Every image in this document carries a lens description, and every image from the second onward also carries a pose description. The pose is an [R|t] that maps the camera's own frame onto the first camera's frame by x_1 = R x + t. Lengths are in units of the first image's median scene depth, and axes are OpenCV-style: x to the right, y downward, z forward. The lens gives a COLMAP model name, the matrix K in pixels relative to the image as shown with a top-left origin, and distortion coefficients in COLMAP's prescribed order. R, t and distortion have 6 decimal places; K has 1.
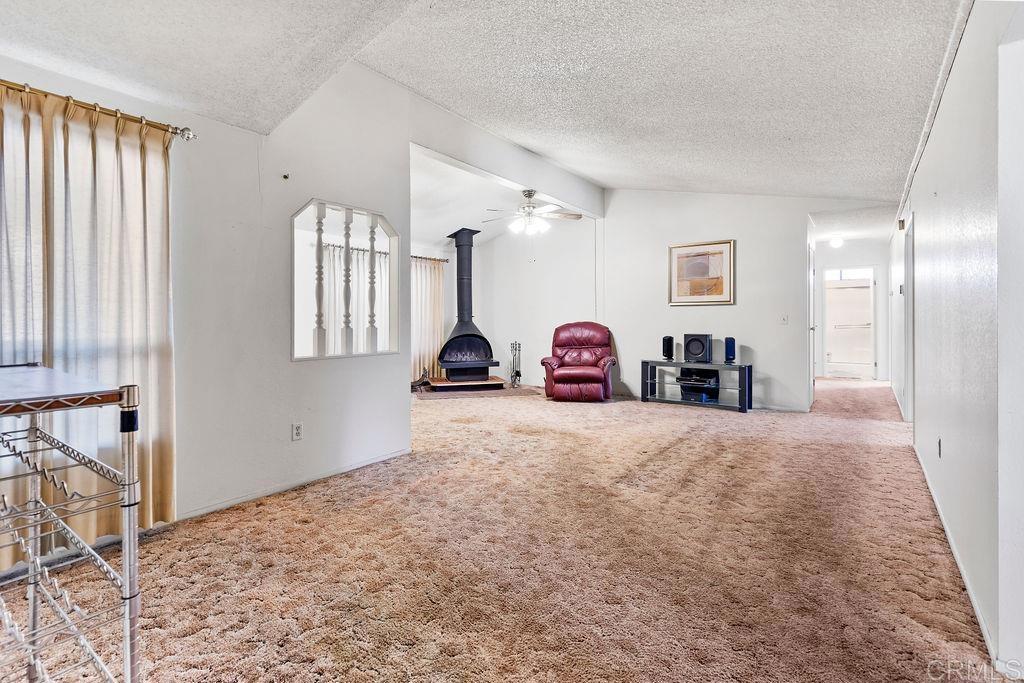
lens RADIAL K [[475.8, 0, 506.9], [0, 475.8, 318.8], [0, 0, 1]] dist [0.001869, -0.000058]
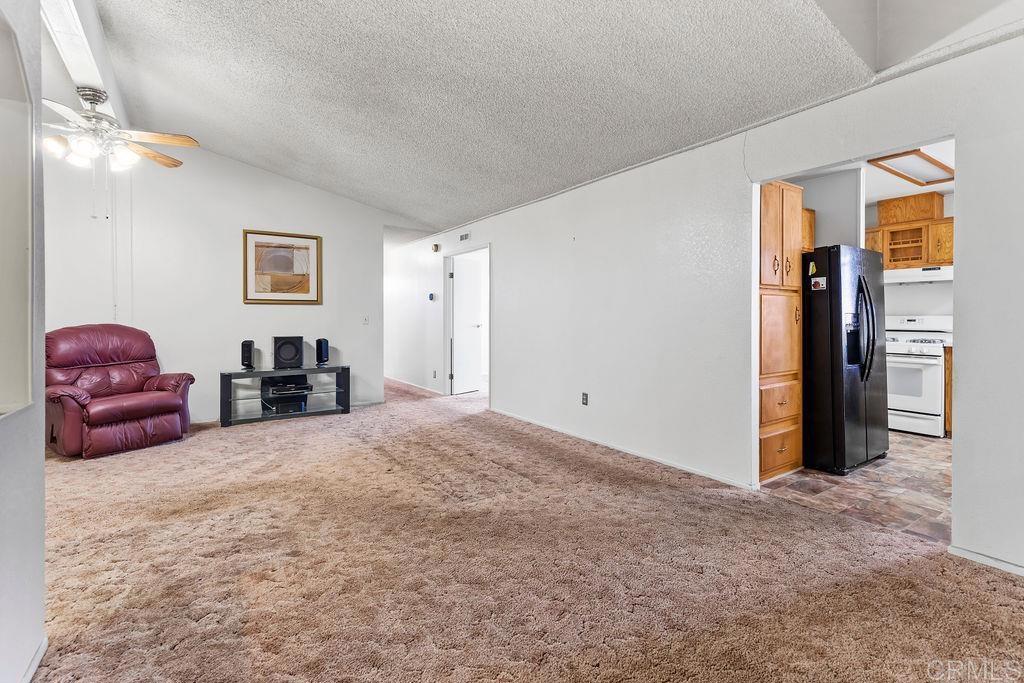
lens RADIAL K [[472.6, 0, 511.1], [0, 472.6, 323.6], [0, 0, 1]] dist [0.009244, 0.000186]
pose [[0.324679, -0.009509, 0.945776, -0.300479], [0.002918, 0.999955, 0.009052, 0.001289], [-0.945820, -0.000179, 0.324692, 0.327402]]
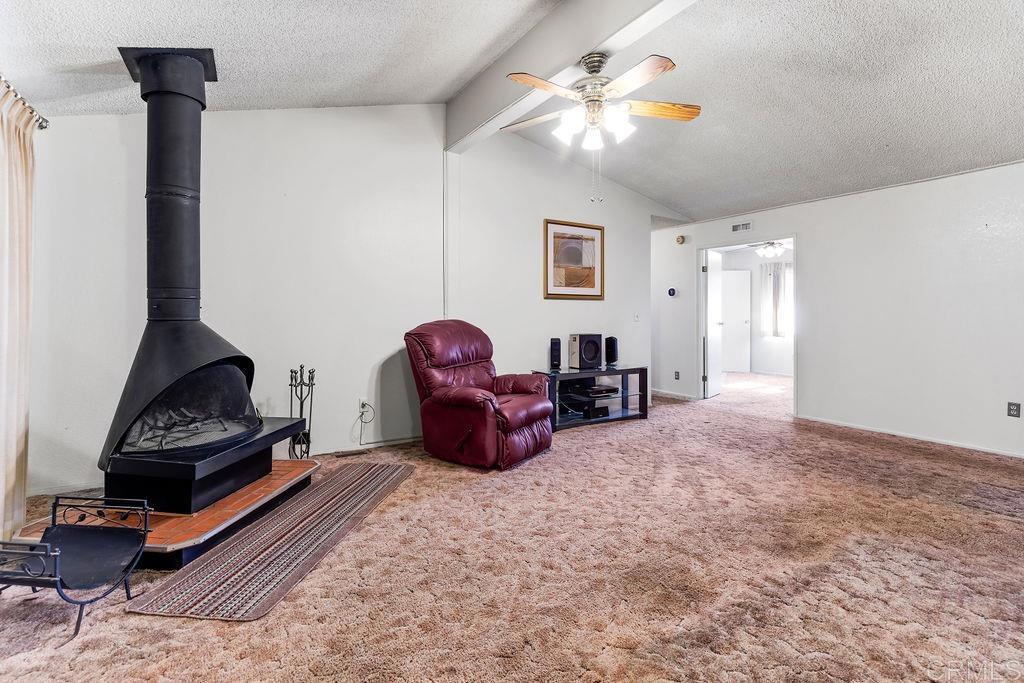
lens RADIAL K [[472.3, 0, 512.0], [0, 472.3, 313.8], [0, 0, 1]] dist [0.002265, 0.000186]
pose [[0.358731, 0.004435, 0.933430, -0.407287], [-0.002551, 0.999990, -0.003771, 0.000069], [-0.933437, -0.001029, 0.358739, 0.841147]]
